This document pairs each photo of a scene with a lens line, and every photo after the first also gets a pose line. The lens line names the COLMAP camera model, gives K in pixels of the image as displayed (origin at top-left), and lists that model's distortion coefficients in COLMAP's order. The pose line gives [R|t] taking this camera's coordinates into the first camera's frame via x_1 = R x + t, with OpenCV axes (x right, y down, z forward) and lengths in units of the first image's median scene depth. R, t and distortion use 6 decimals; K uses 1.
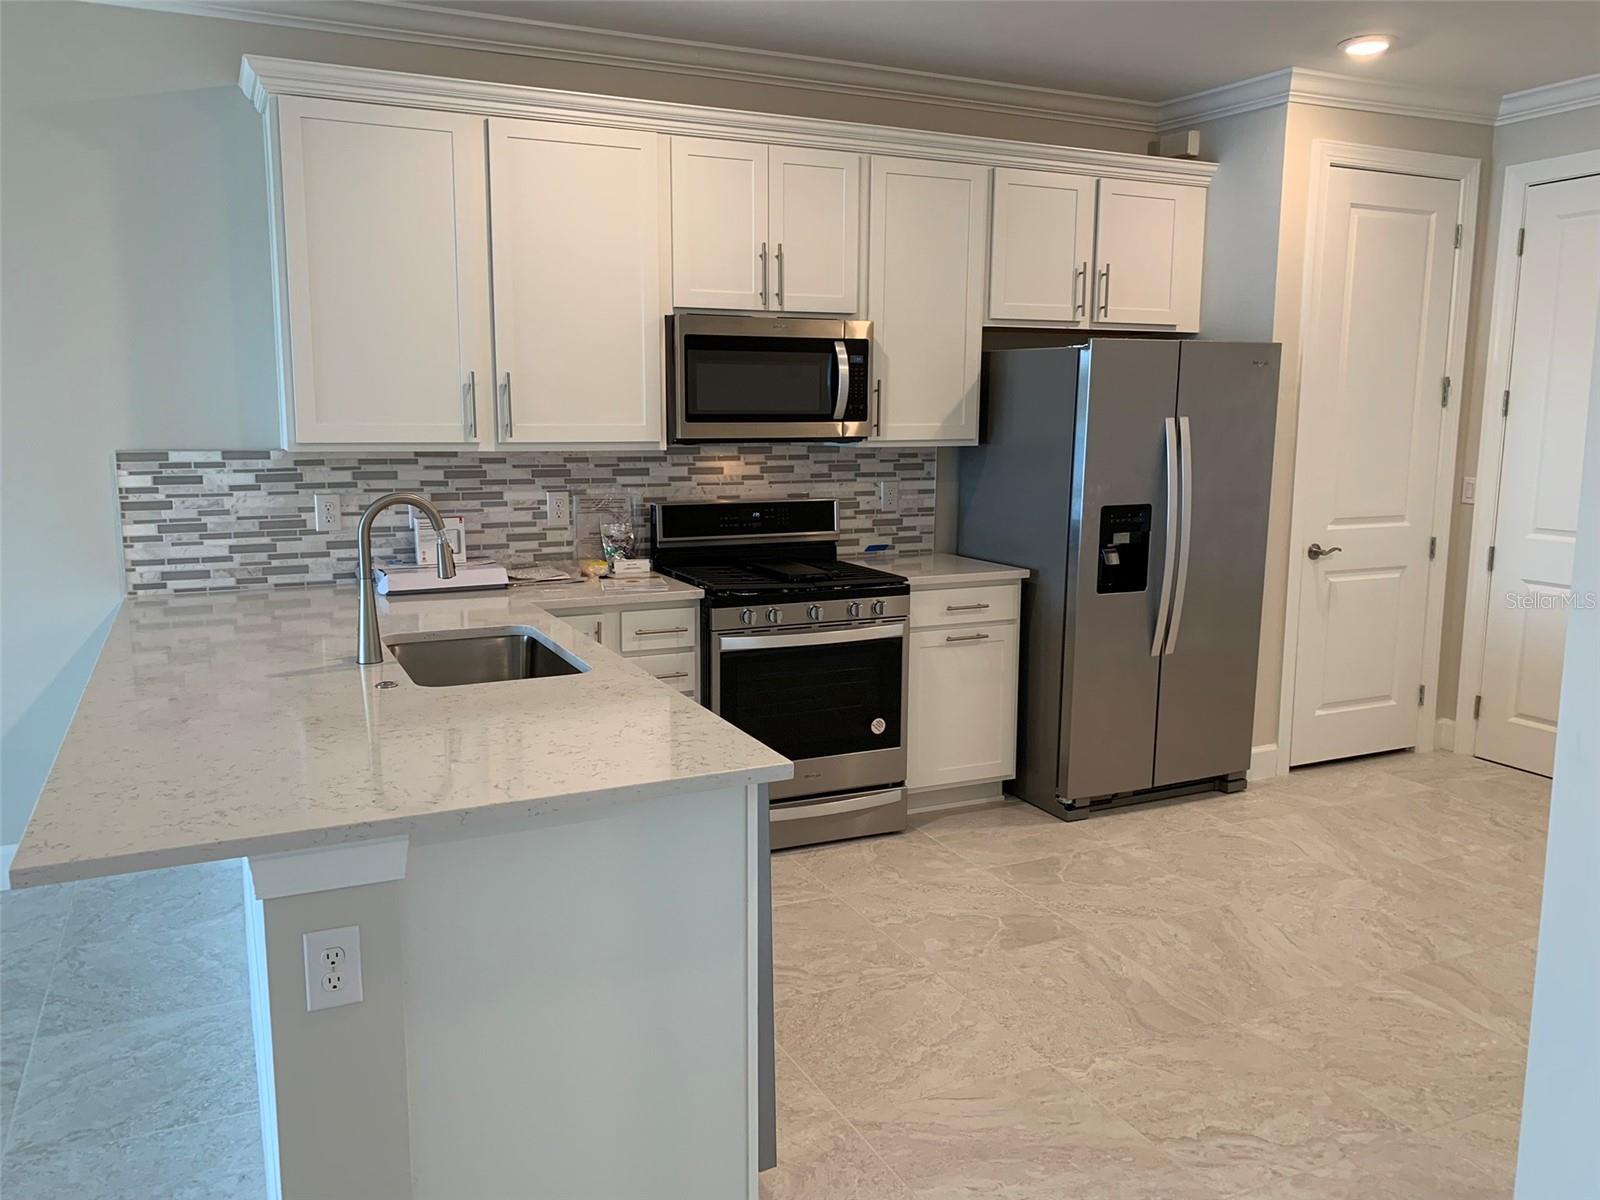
lens RADIAL K [[1225.9, 0, 780.8], [0, 1225.9, 596.0], [0, 0, 1]] dist [0.028770, -0.029398]
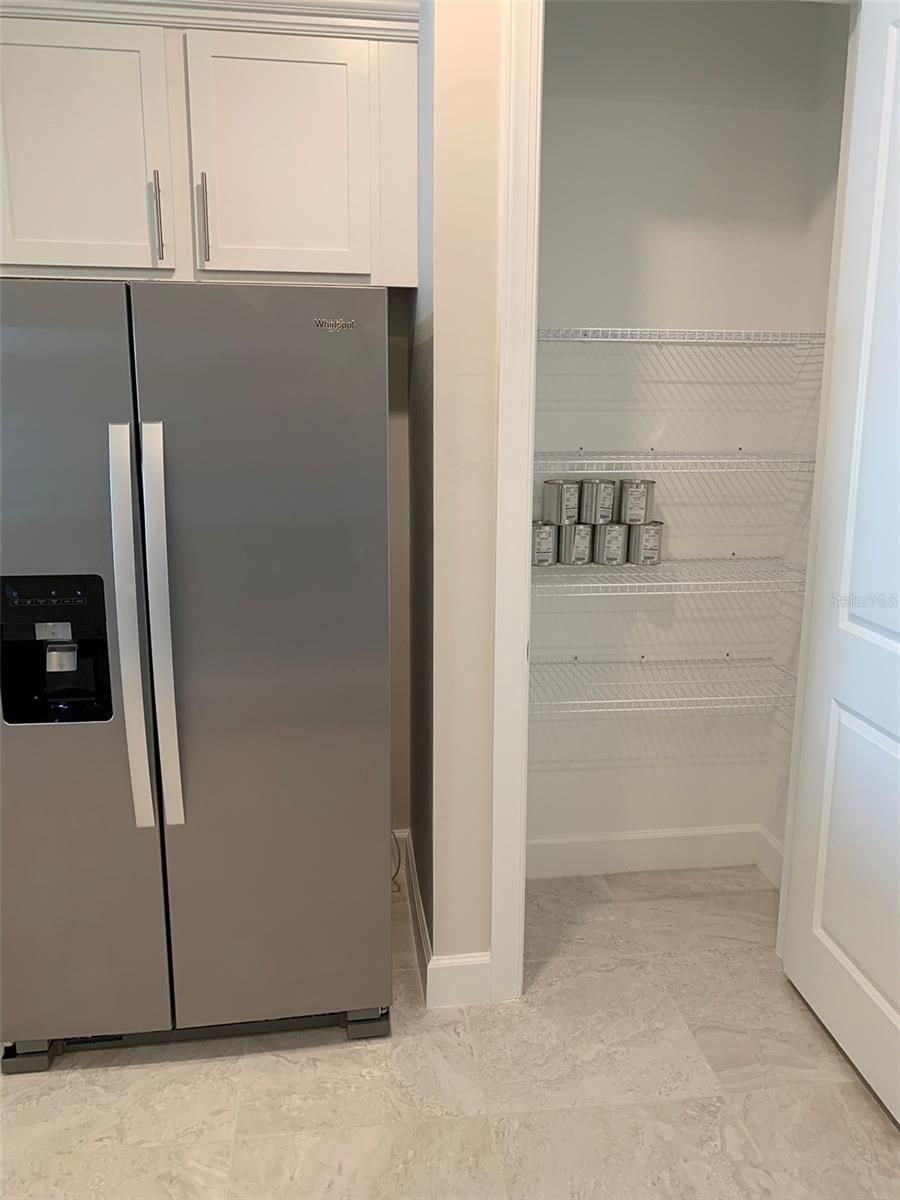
lens RADIAL K [[919.4, 0, 448.7], [0, 919.4, 583.0], [0, 0, 1]] dist [0.028770, -0.029398]
pose [[0.953266, 0.057511, -0.296608, 0.567869], [-0.046308, 0.997928, 0.044666, -0.095005], [0.298563, -0.028844, 0.953954, 0.619883]]
